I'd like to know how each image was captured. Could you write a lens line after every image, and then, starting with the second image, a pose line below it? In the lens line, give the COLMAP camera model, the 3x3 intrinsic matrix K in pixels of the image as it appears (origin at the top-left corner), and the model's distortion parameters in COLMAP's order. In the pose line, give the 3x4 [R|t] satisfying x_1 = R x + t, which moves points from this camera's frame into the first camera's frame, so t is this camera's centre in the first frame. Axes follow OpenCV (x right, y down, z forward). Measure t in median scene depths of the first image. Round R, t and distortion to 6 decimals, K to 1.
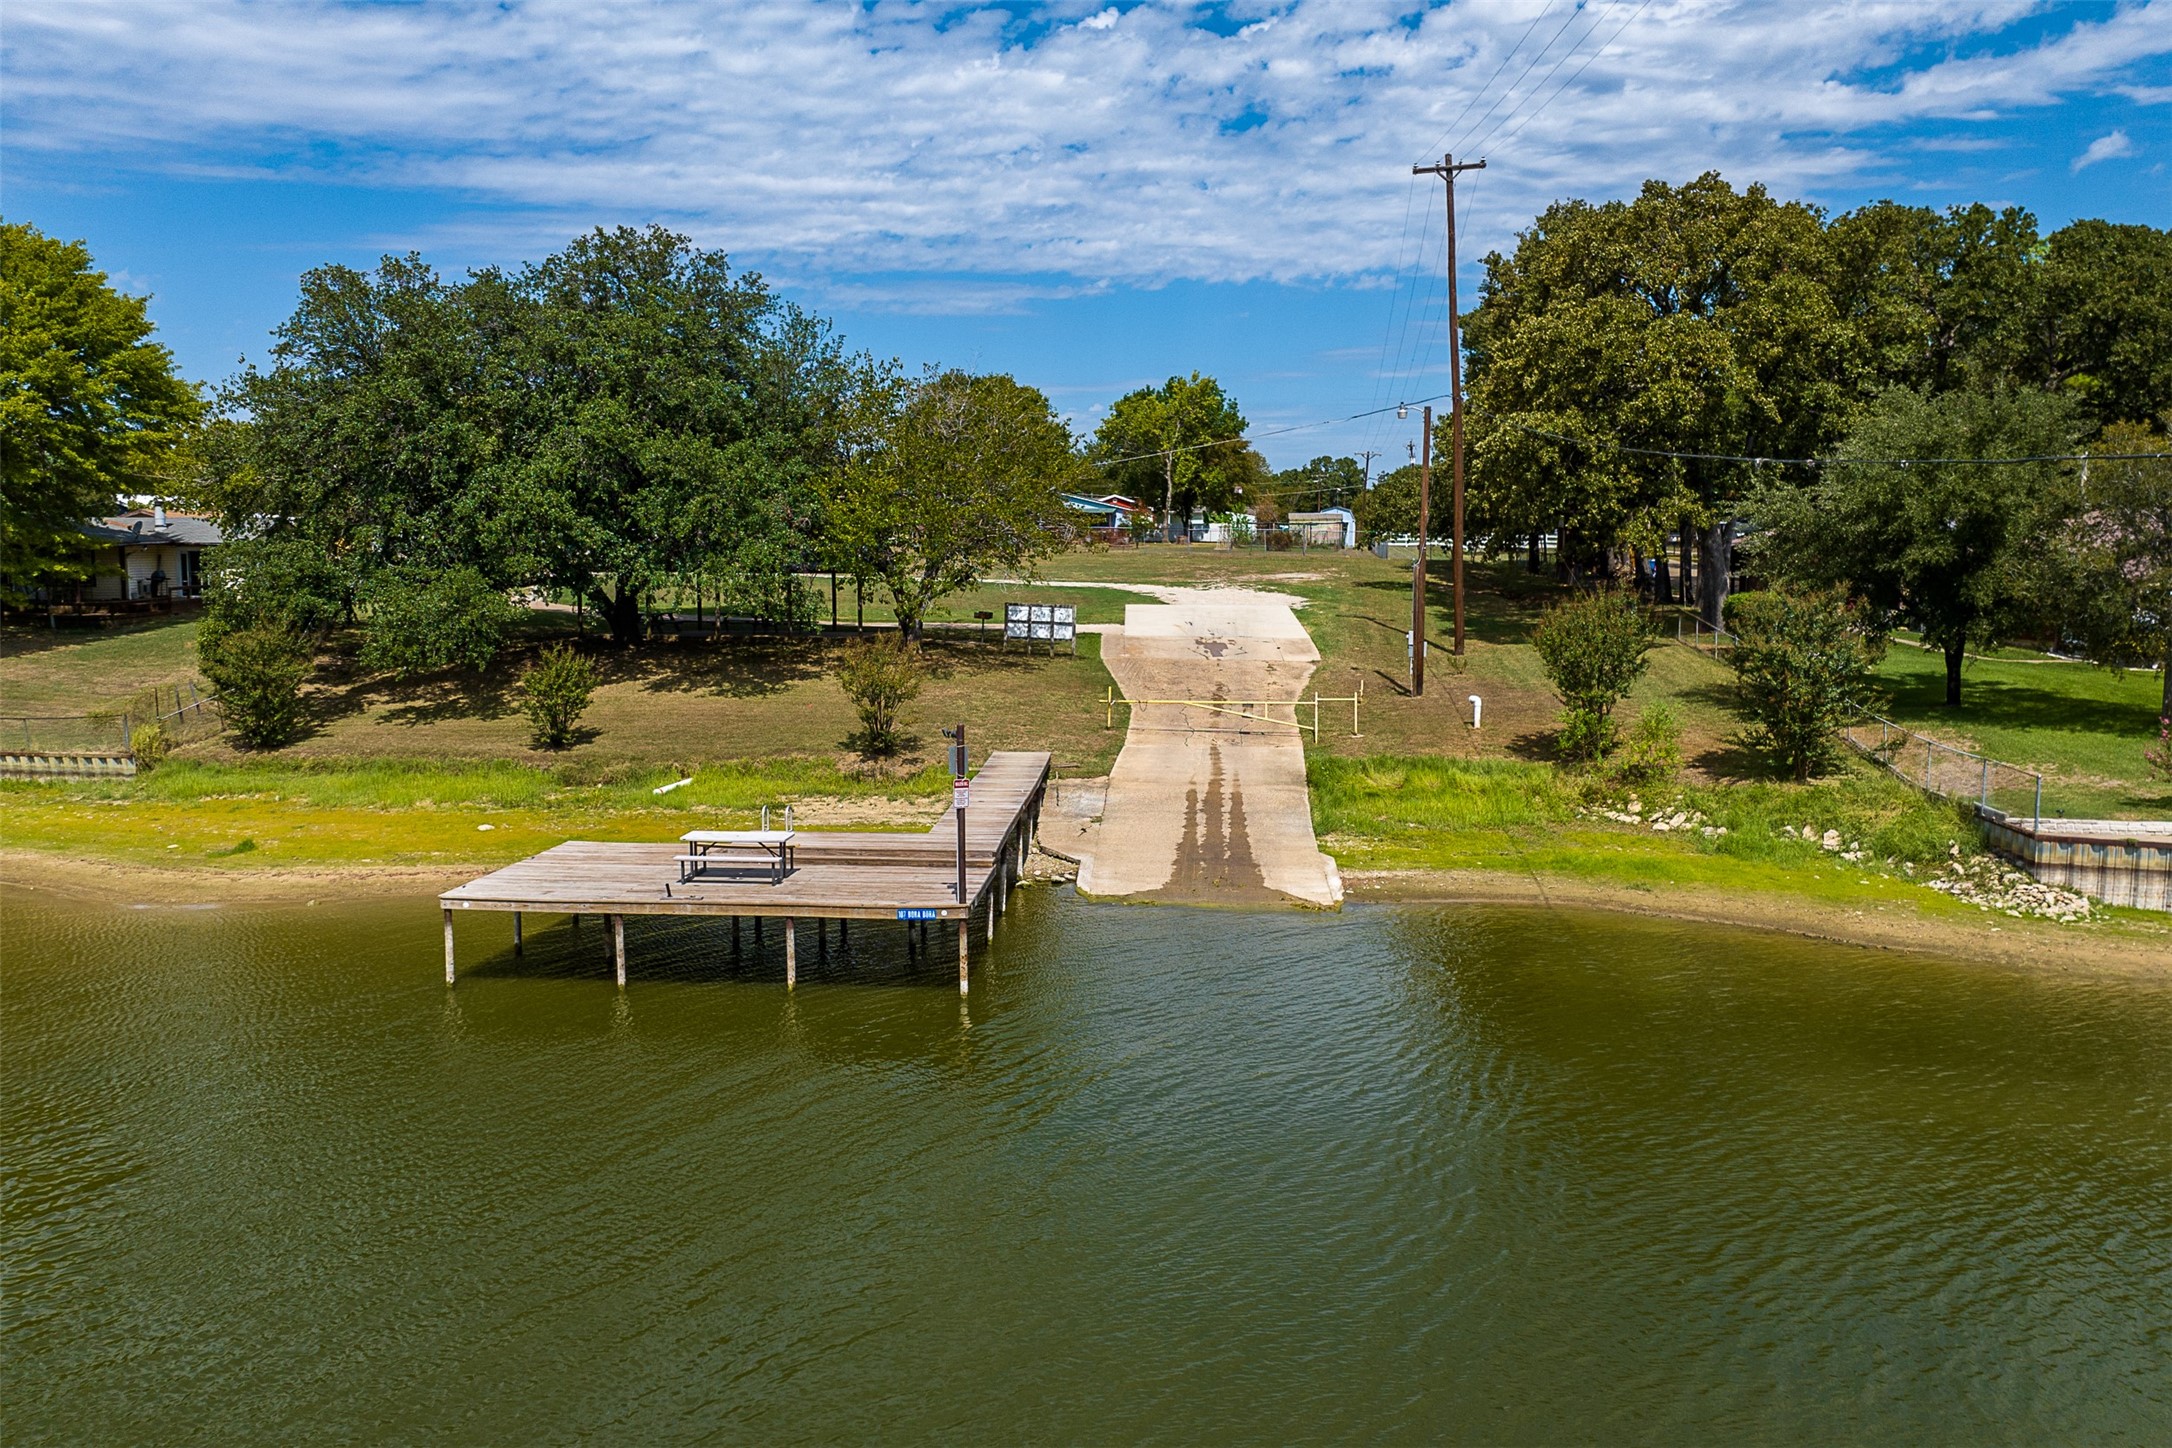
lens RADIAL K [[1830.6, 0, 1083.8], [0, 1830.6, 710.9], [0, 0, 1]] dist [0.005149, -0.041803]
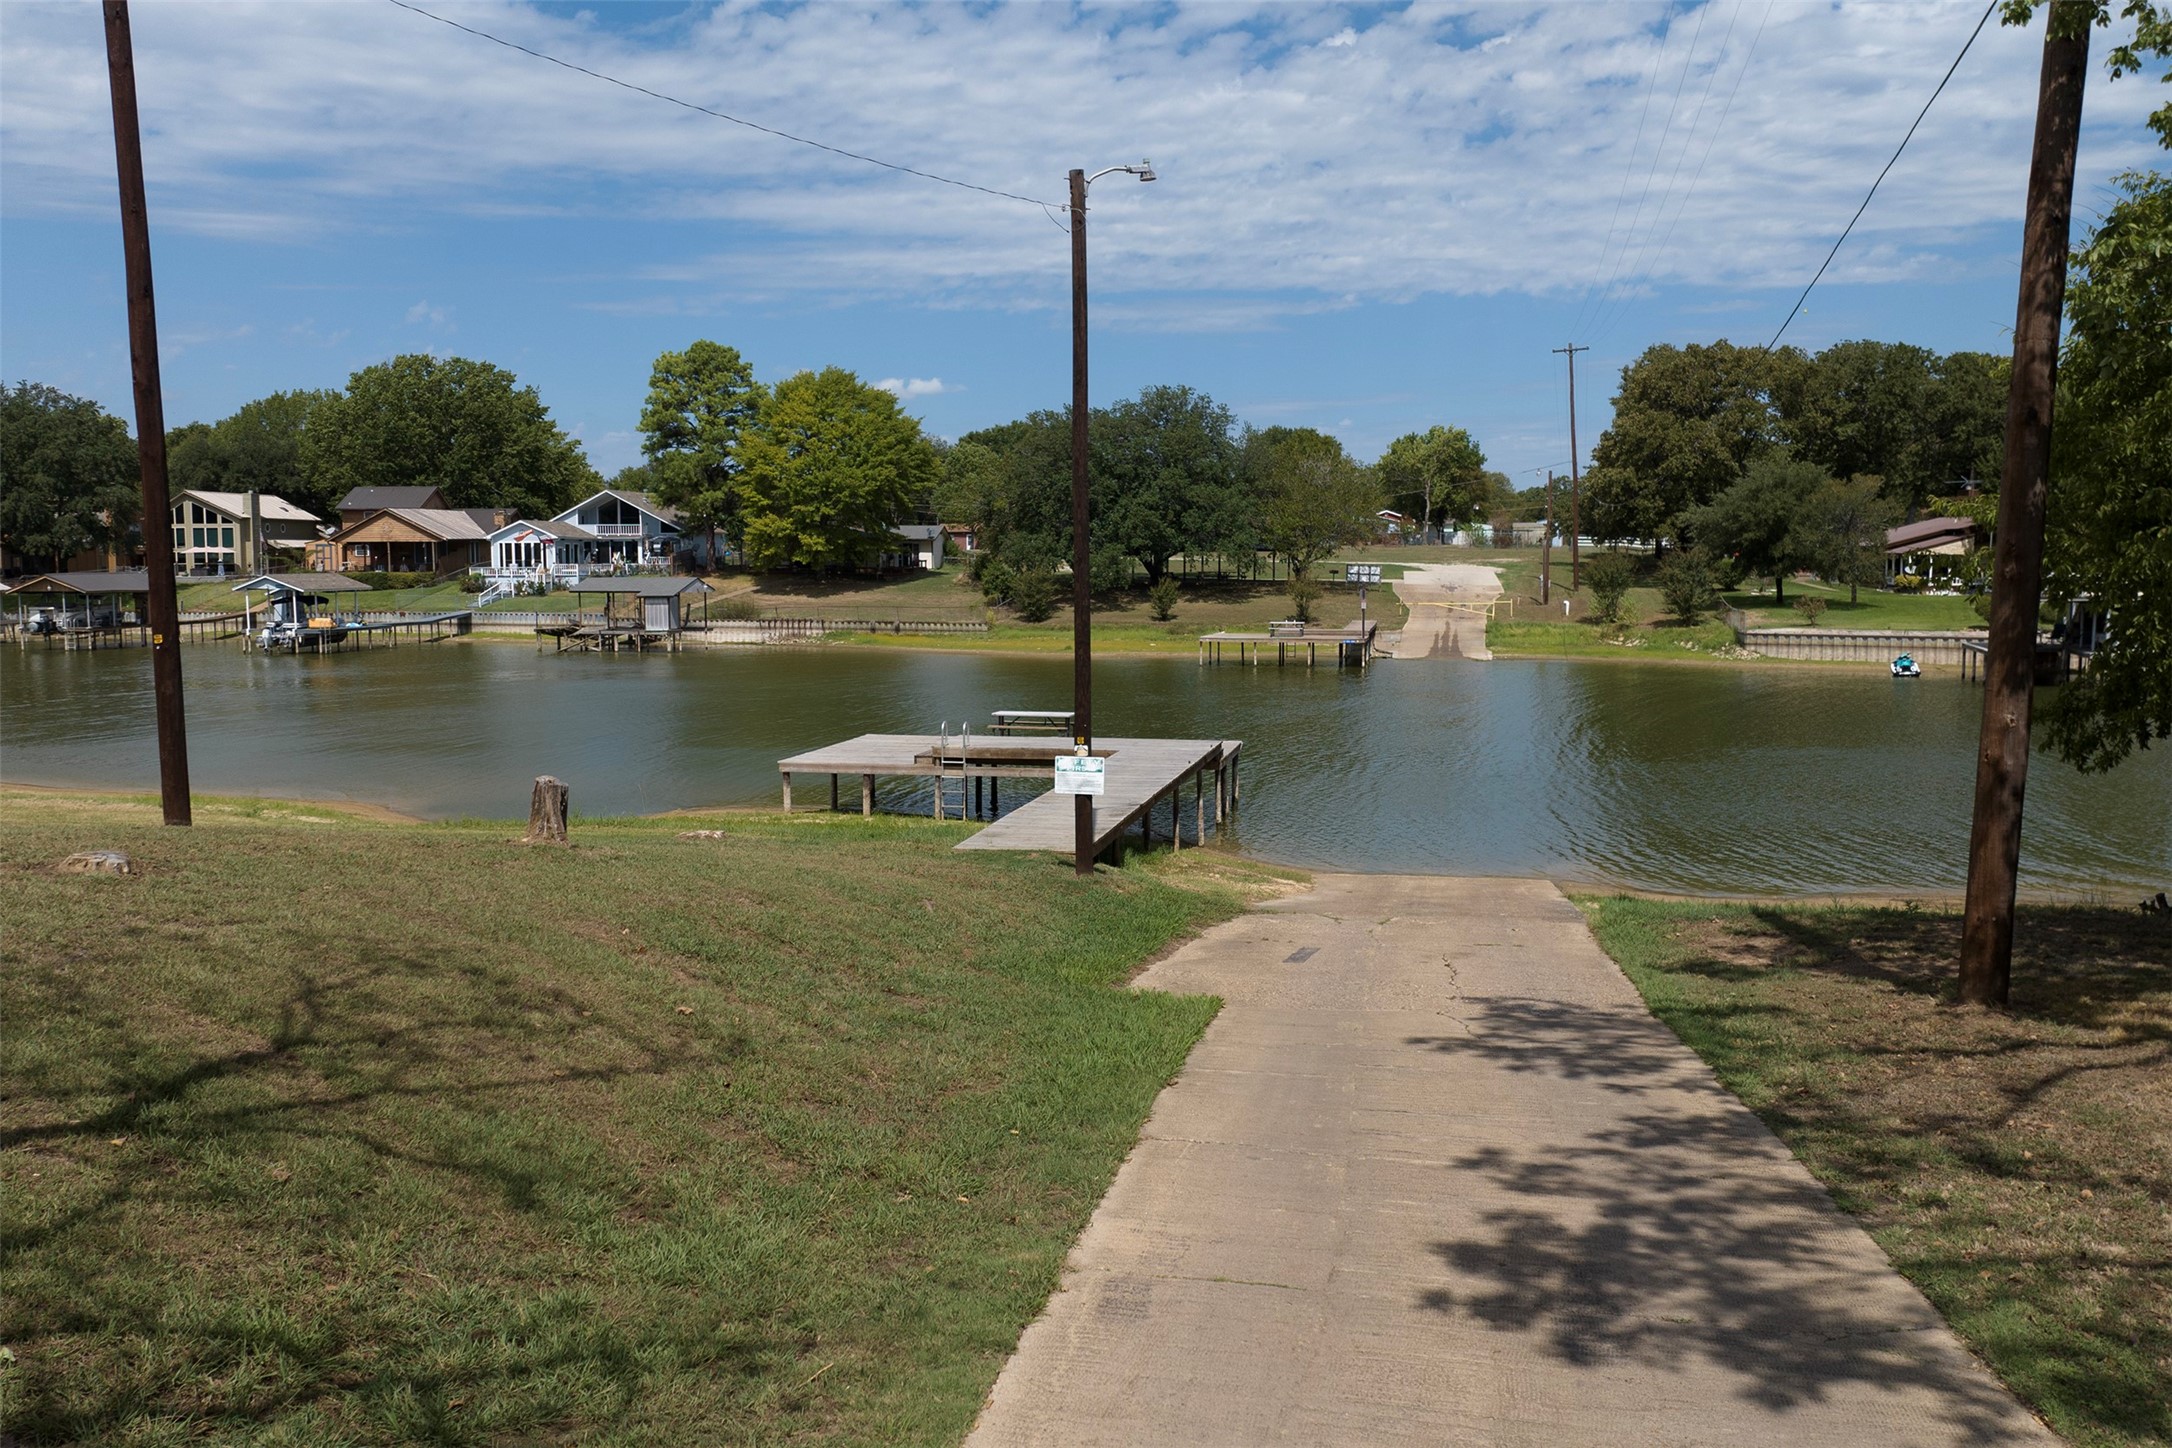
lens RADIAL K [[1830.6, 0, 1084.6], [0, 1830.6, 731.1], [0, 0, 1]] dist [0.005149, -0.041803]
pose [[0.990597, 0.012358, -0.136250, -0.052775], [-0.011994, 0.999922, 0.003493, 0.125385], [0.136283, -0.001826, 0.990668, -1.085476]]
